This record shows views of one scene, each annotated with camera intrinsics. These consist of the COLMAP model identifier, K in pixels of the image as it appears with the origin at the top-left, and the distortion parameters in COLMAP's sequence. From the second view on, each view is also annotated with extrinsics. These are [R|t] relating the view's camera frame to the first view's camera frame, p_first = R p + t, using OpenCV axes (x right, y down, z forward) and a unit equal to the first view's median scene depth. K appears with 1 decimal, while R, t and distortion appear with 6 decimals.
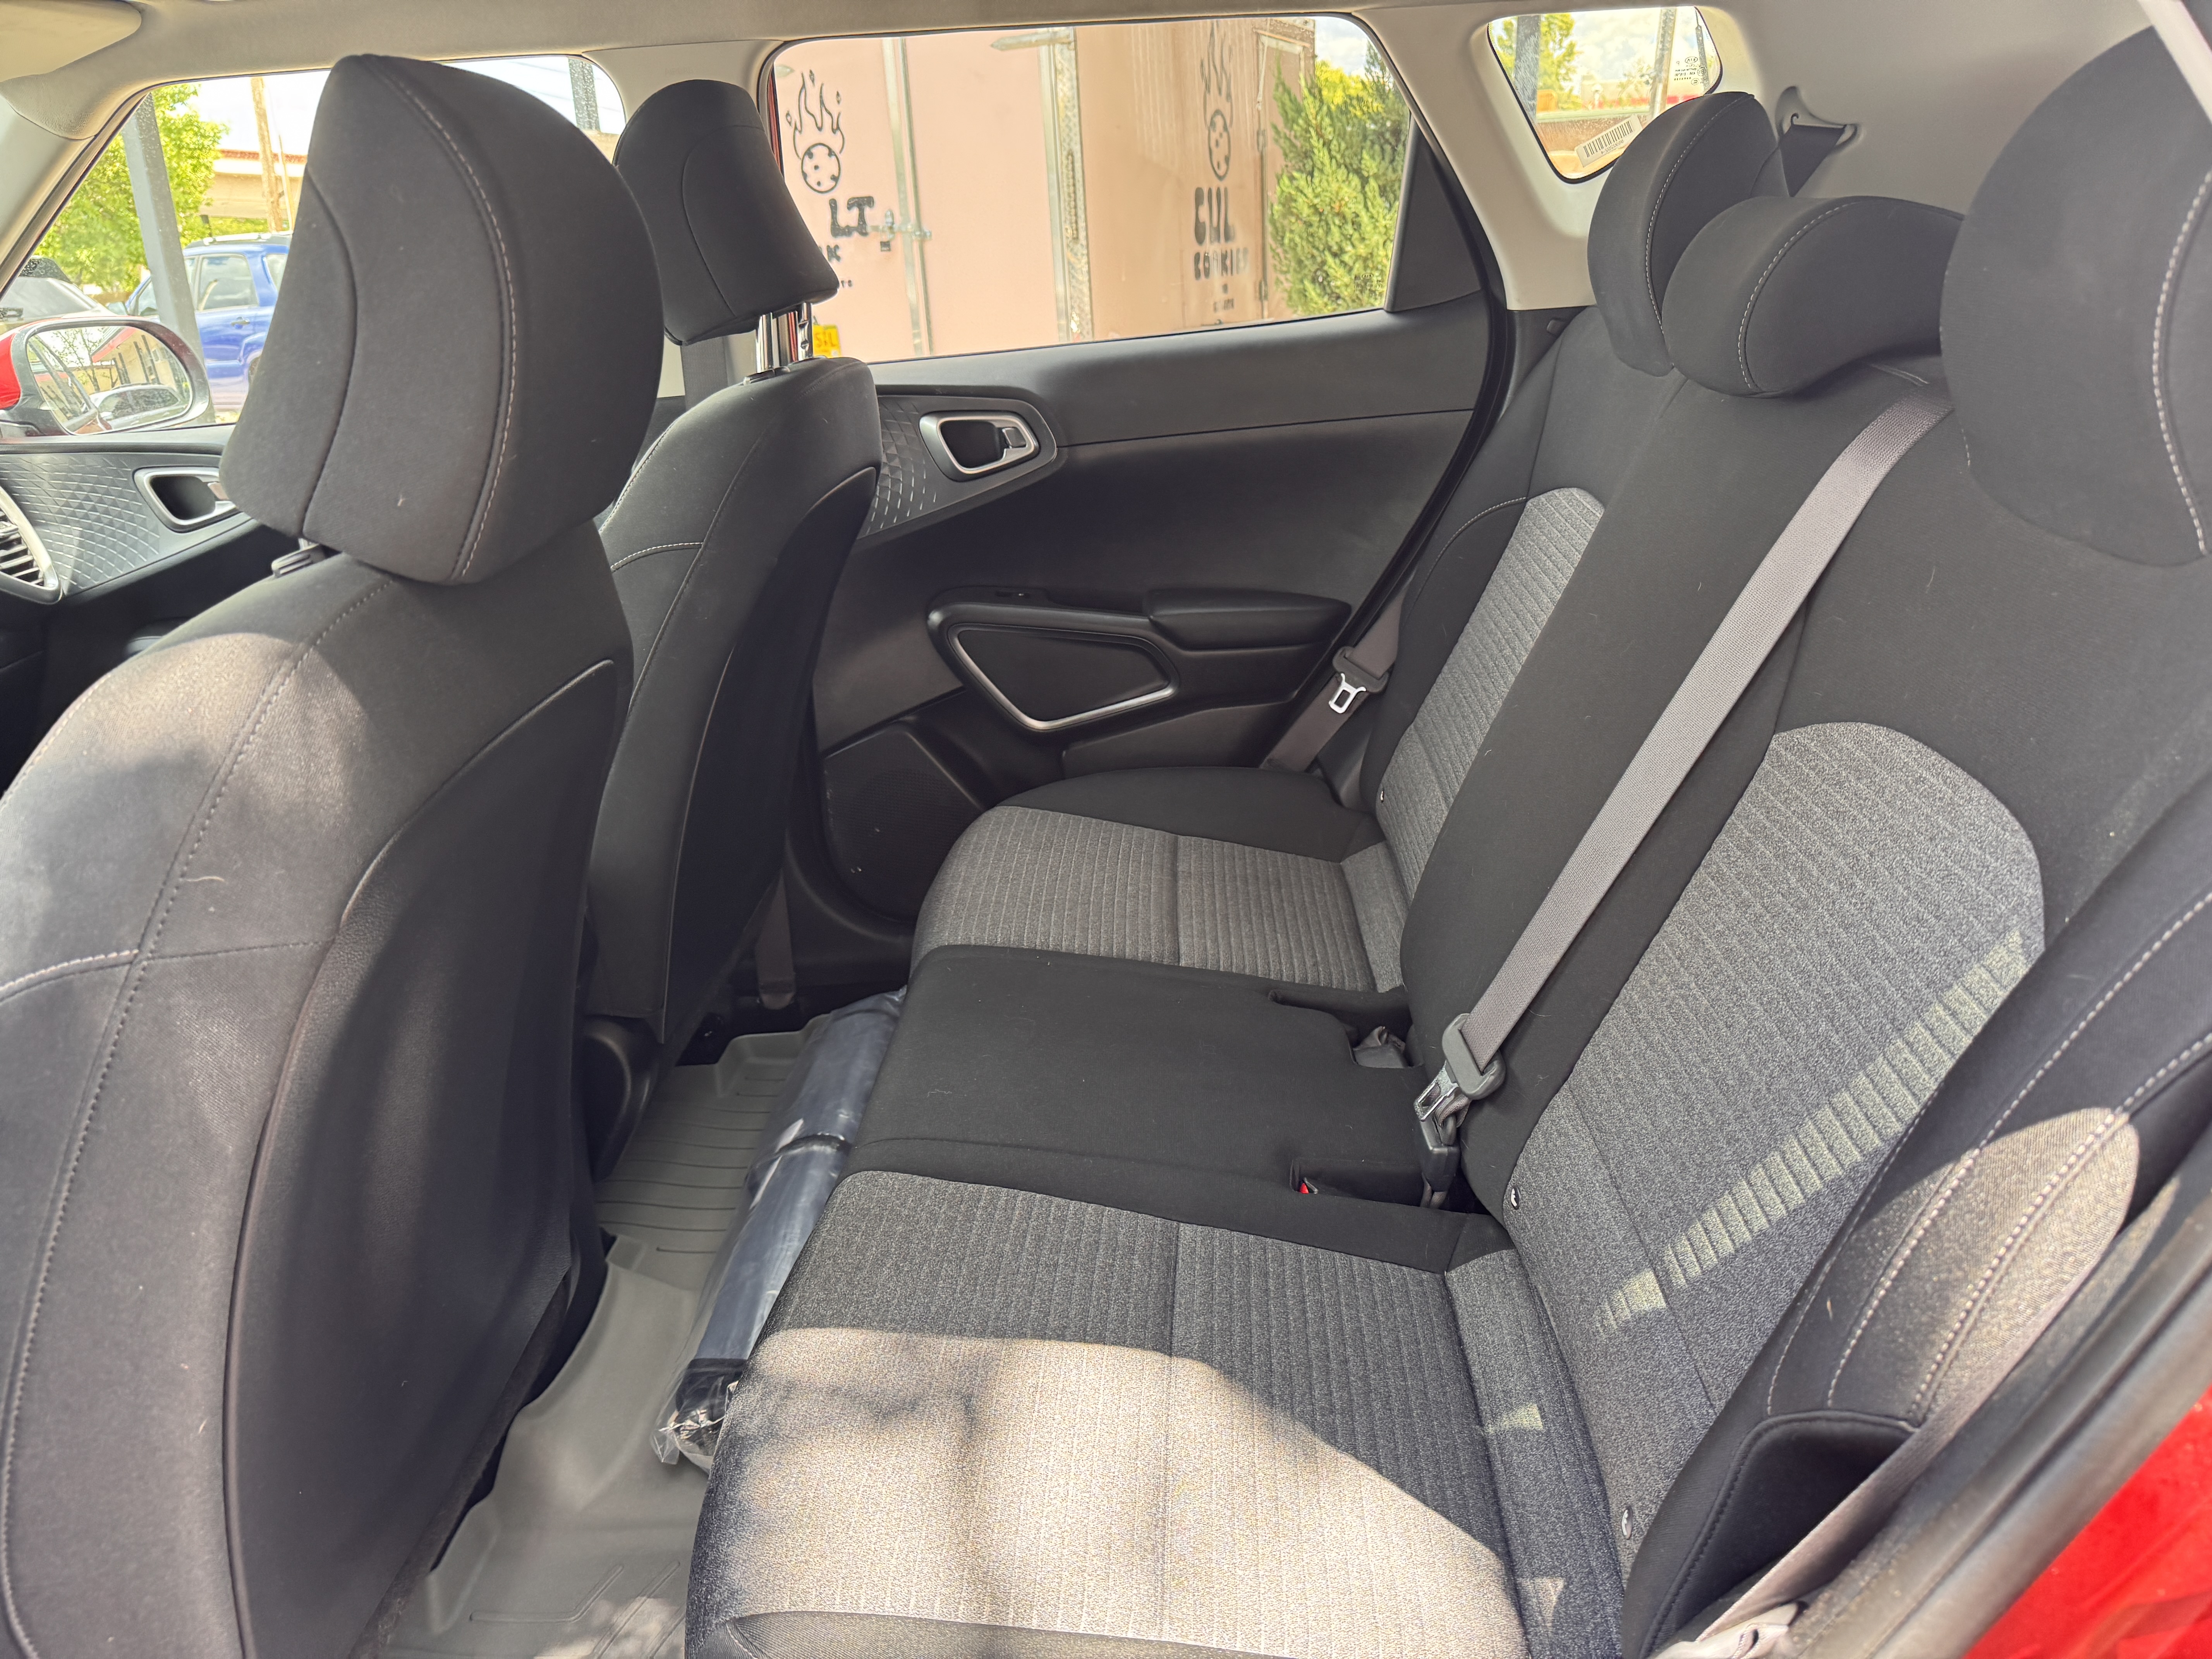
lens RADIAL K [[1565.9, 0, 1139.5], [0, 1565.9, 821.7], [0, 0, 1]] dist [0.056985, -0.085507]
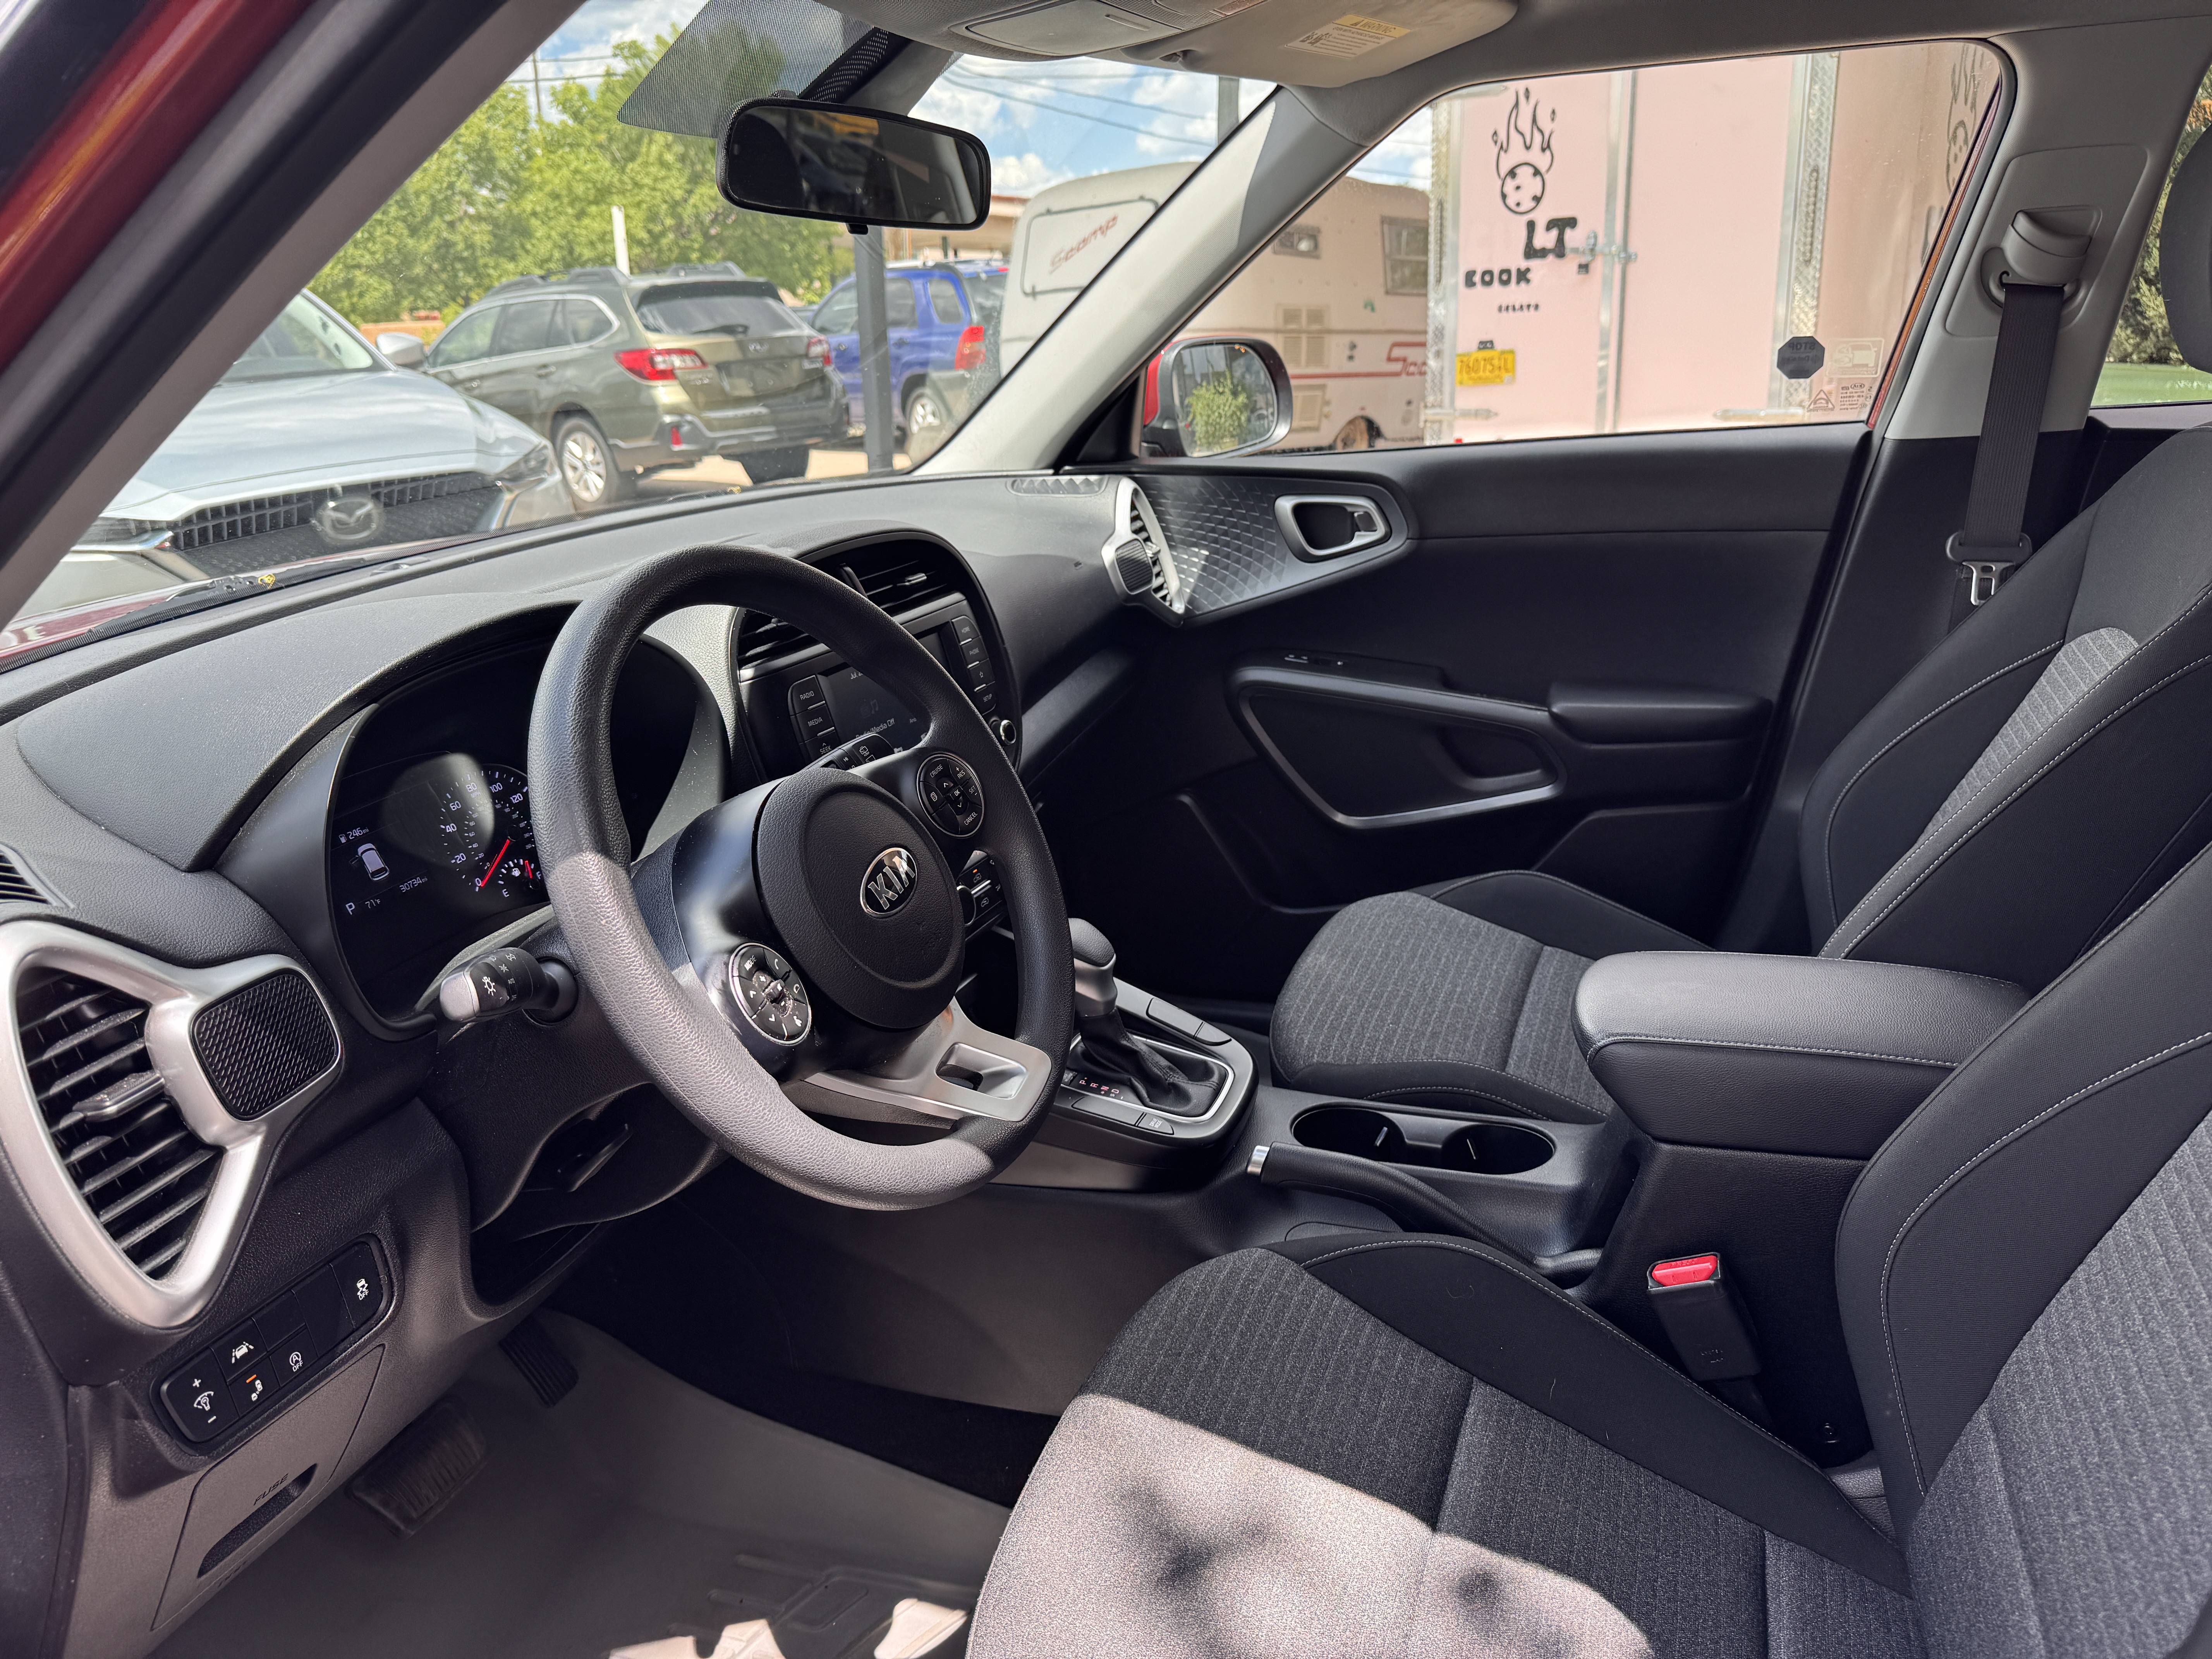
lens RADIAL K [[1533.8, 0, 1110.9], [0, 1533.8, 866.6], [0, 0, 1]] dist [0.023962, -0.043179]
pose [[0.955158, 0.110322, -0.274776, -0.438430], [-0.104719, 0.993885, 0.035026, -0.015972], [0.276960, -0.004682, 0.960870, 0.050899]]
